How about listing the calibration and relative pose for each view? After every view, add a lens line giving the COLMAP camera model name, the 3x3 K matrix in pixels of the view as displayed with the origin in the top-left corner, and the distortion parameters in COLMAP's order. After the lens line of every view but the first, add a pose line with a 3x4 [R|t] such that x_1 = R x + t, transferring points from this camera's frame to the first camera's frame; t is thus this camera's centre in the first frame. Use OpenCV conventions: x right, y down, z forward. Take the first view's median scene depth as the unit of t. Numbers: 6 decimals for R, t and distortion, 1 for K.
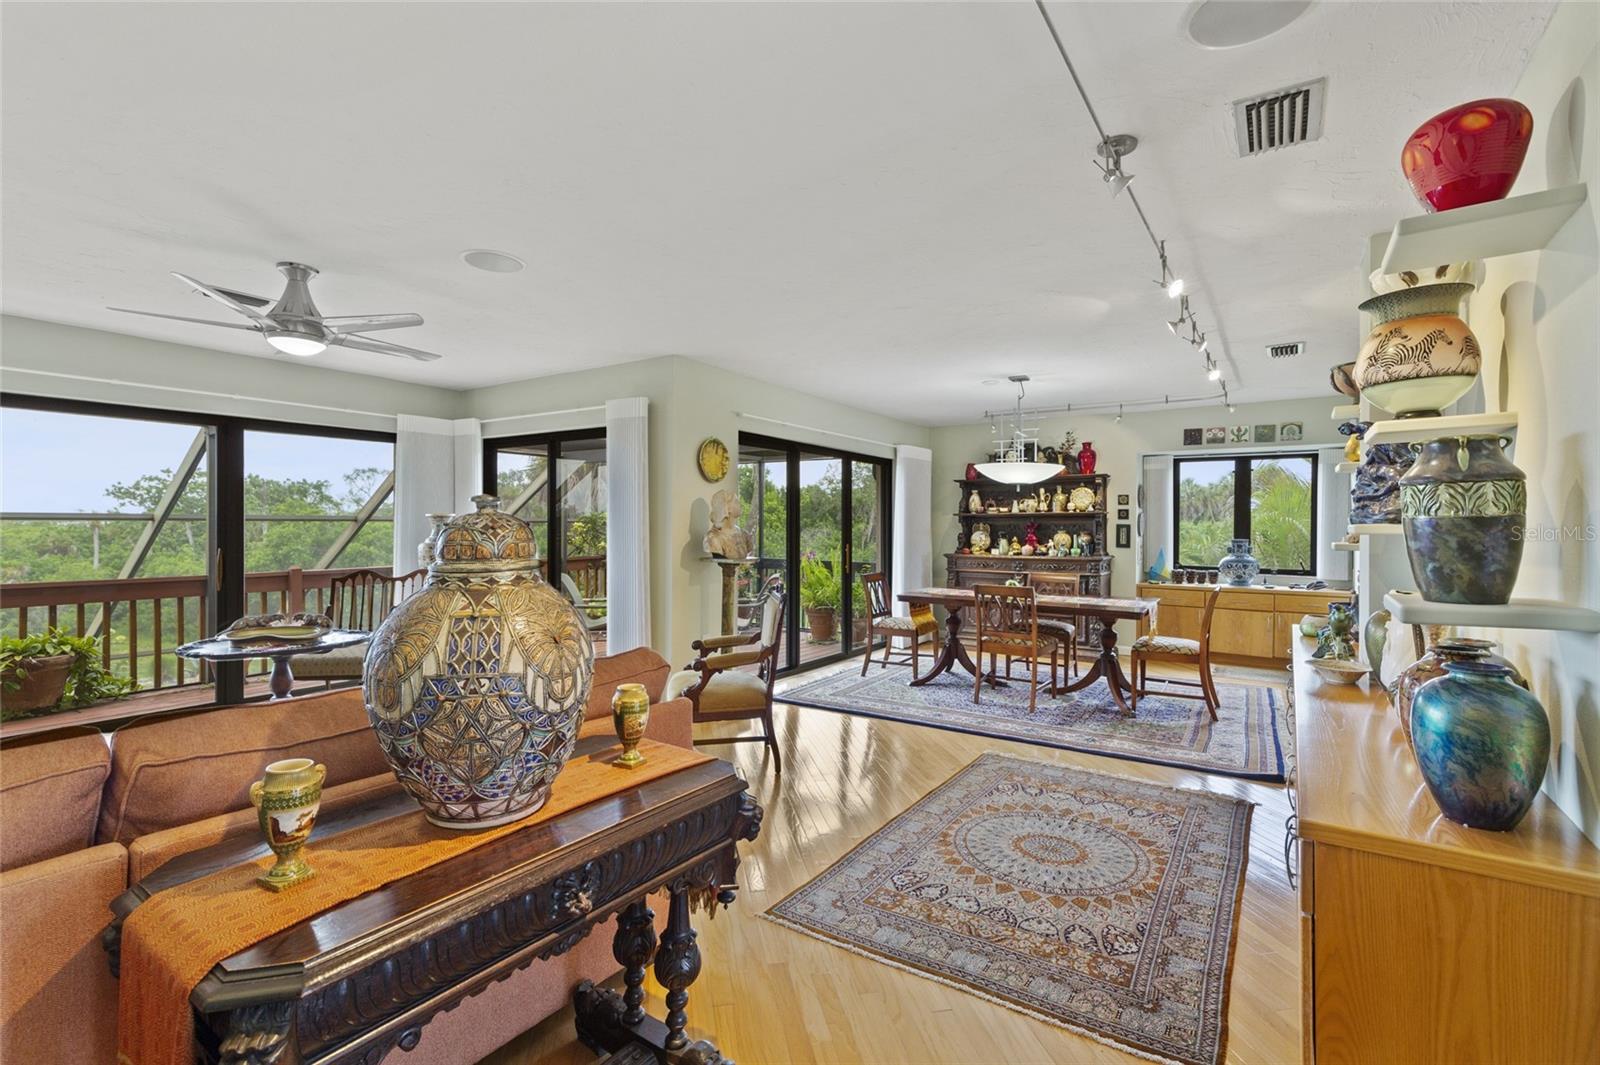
lens RADIAL K [[722.9, 0, 801.8], [0, 722.9, 528.4], [0, 0, 1]] dist [0.008390, -0.001547]
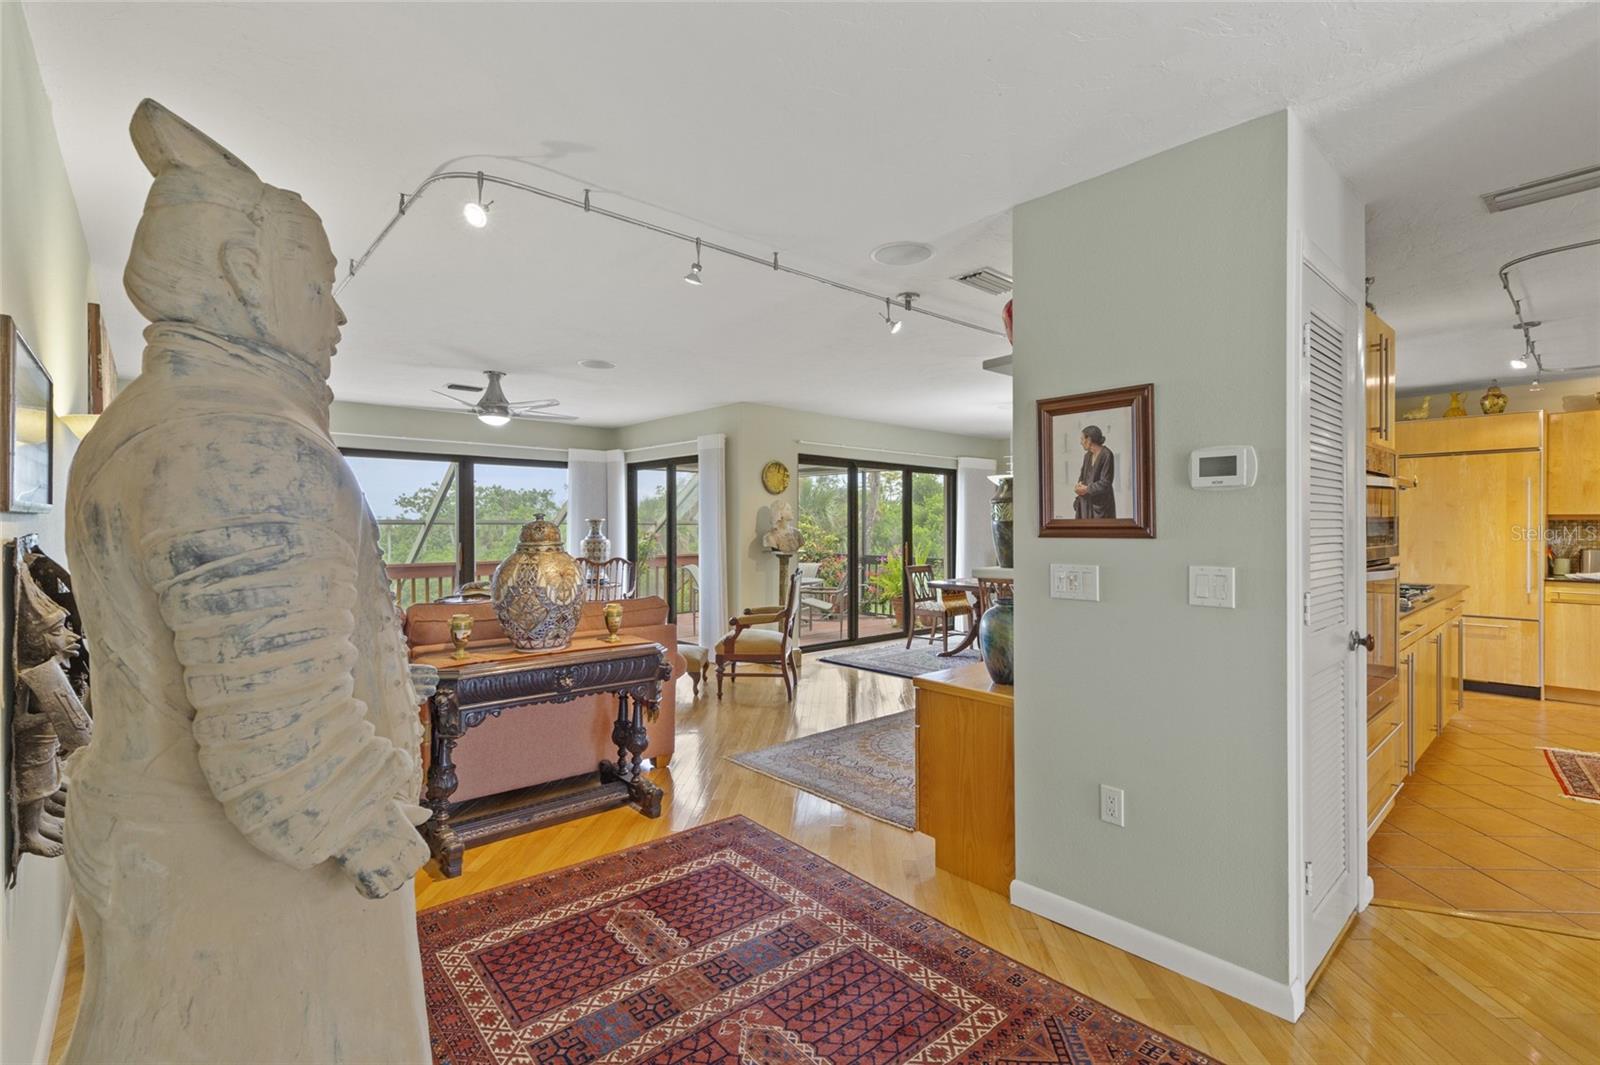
lens RADIAL K [[722.9, 0, 800.0], [0, 722.9, 531.0], [0, 0, 1]] dist [0.008390, -0.001547]
pose [[0.968074, -0.001552, -0.250658, 0.262055], [0.001907, 0.999997, 0.001174, 0.002542], [0.250655, -0.001614, 0.968075, -0.284080]]
